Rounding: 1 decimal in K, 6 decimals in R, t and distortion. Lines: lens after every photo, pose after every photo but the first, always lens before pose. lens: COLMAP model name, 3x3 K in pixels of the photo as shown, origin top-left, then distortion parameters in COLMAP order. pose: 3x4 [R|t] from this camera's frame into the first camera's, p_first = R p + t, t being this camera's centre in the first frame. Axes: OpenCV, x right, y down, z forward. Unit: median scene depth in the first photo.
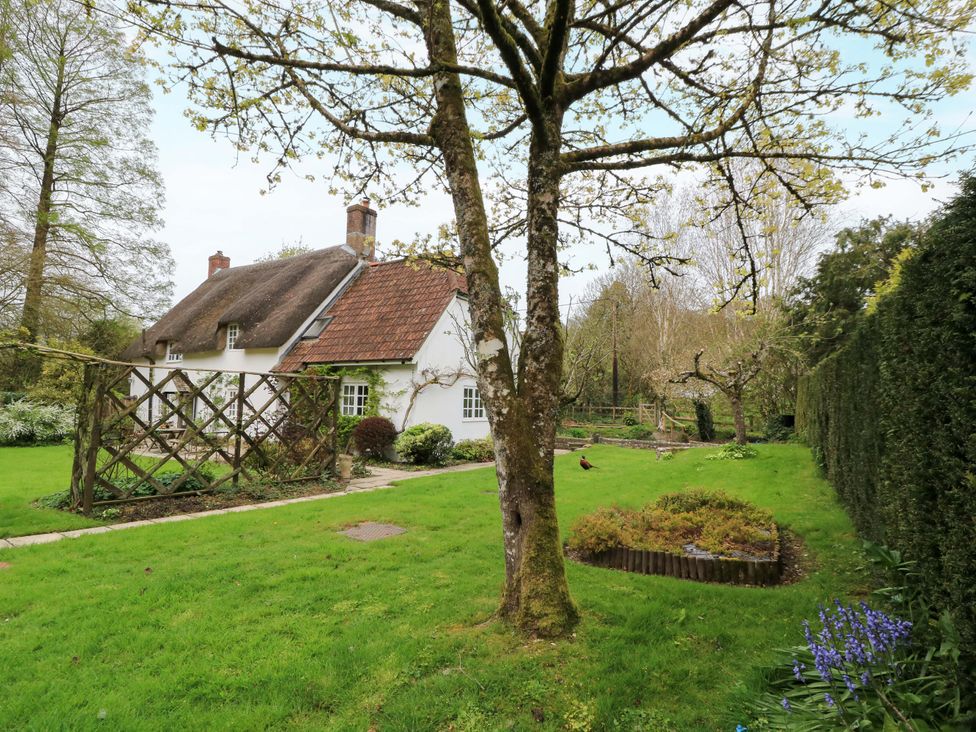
lens RADIAL K [[504.0, 0, 485.4], [0, 504.0, 364.0], [0, 0, 1]] dist [-0.026843, -0.005360]
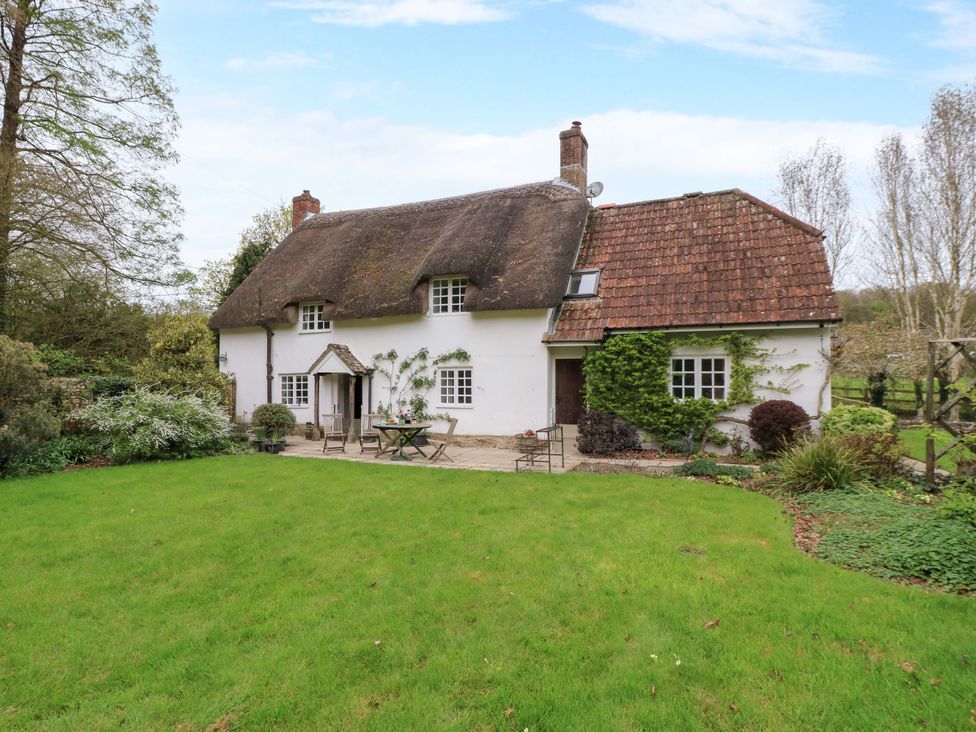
lens RADIAL K [[504.0, 0, 491.6], [0, 504.0, 373.0], [0, 0, 1]] dist [-0.026843, -0.005360]
pose [[0.983172, -0.008322, 0.182492, -0.549877], [-0.000031, 0.998954, 0.045720, 0.023654], [-0.182682, -0.044957, 0.982144, 0.258848]]
